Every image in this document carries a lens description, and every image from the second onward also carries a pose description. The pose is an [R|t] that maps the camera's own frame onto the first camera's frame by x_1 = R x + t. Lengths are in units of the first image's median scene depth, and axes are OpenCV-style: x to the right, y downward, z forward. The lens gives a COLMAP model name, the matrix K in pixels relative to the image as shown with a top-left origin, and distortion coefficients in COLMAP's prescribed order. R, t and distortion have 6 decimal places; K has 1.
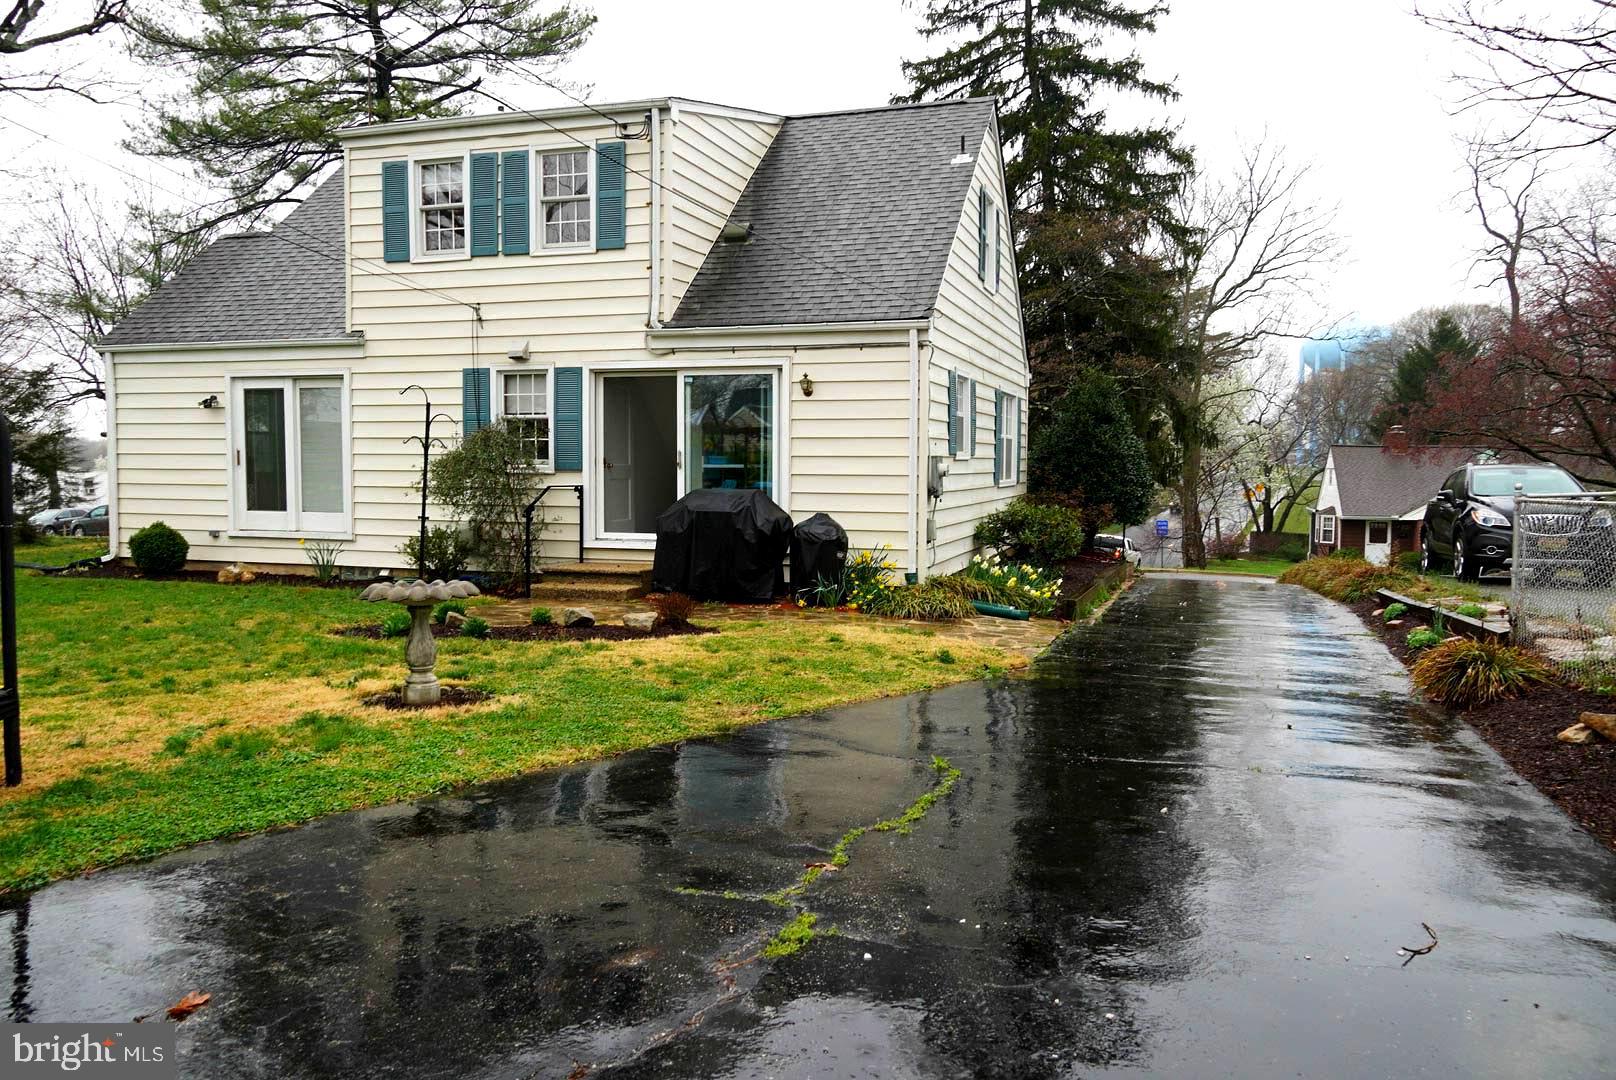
lens RADIAL K [[1194.8, 0, 808.0], [0, 1194.8, 540.0], [0, 0, 1]] dist [0.002143, 0.004752]
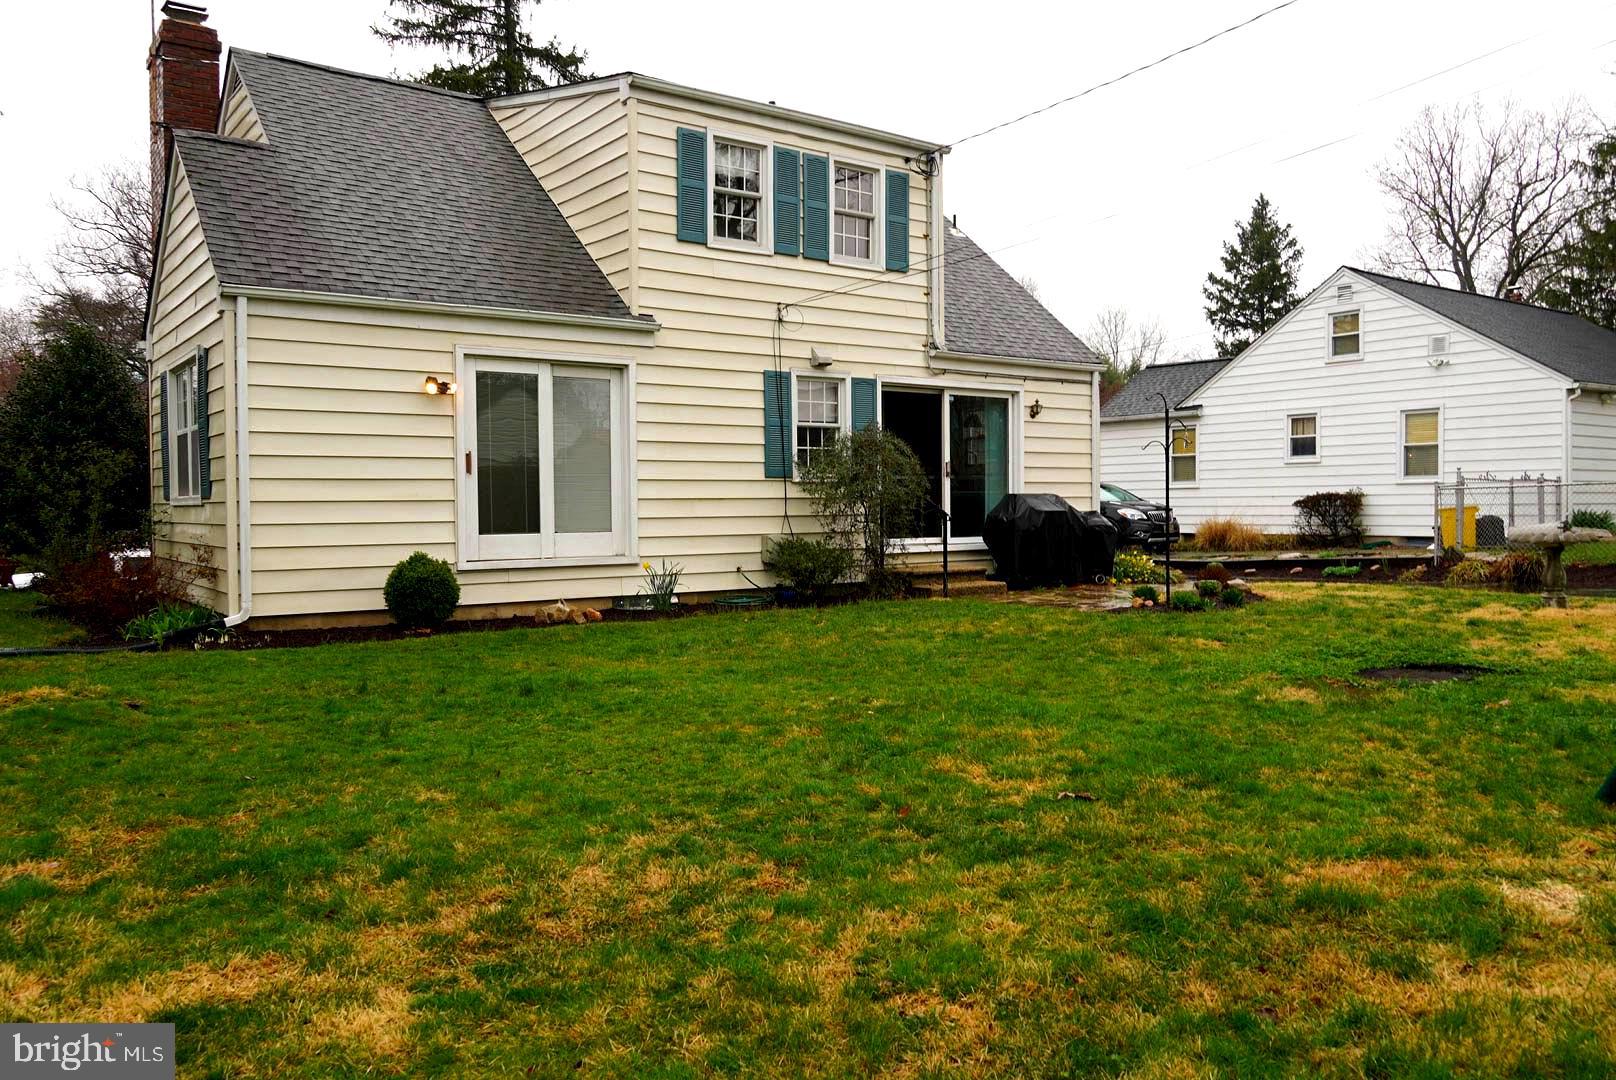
lens RADIAL K [[1194.8, 0, 808.0], [0, 1194.8, 540.0], [0, 0, 1]] dist [0.002143, 0.004752]
pose [[0.580219, -0.042048, 0.813374, -1.045796], [0.054779, 0.998420, 0.012538, -0.020831], [-0.812616, 0.037281, 0.581606, 0.436202]]
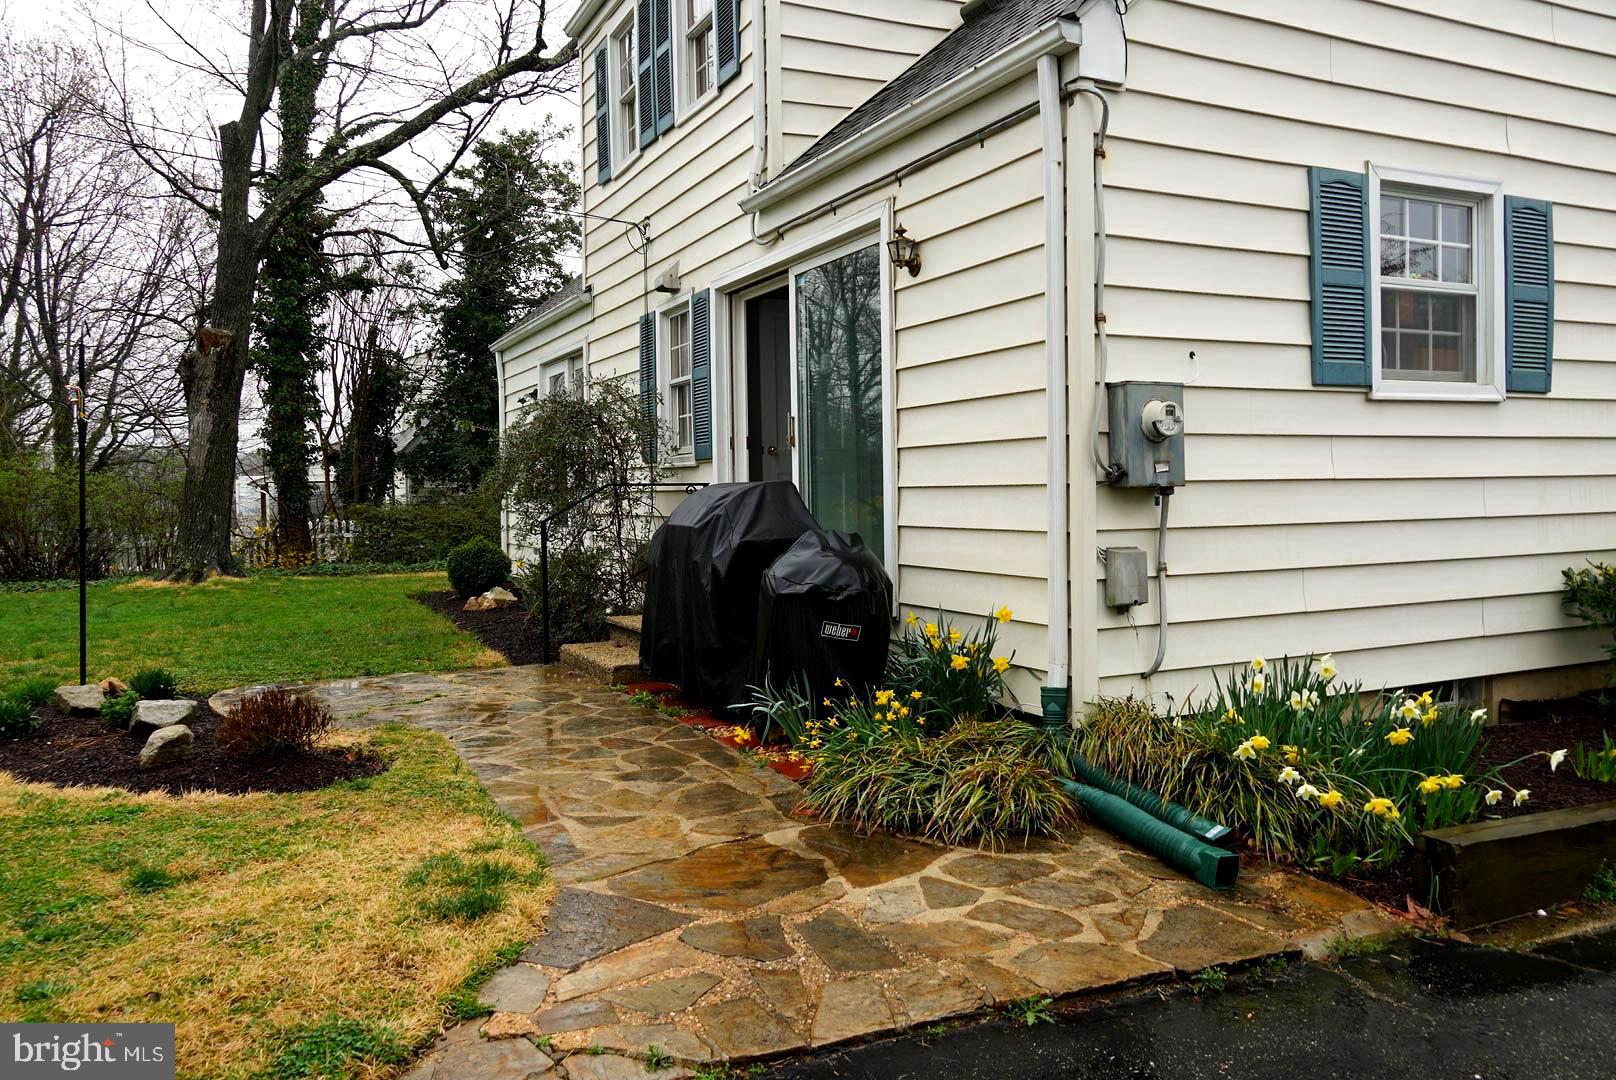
lens RADIAL K [[1217.2, 0, 809.2], [0, 1217.2, 499.6], [0, 0, 1]] dist [-0.000259, 0.000975]
pose [[0.694589, -0.011238, -0.719319, 0.280654], [-0.024530, 0.998927, -0.039293, -0.013927], [0.718989, 0.044938, 0.693567, 0.597182]]
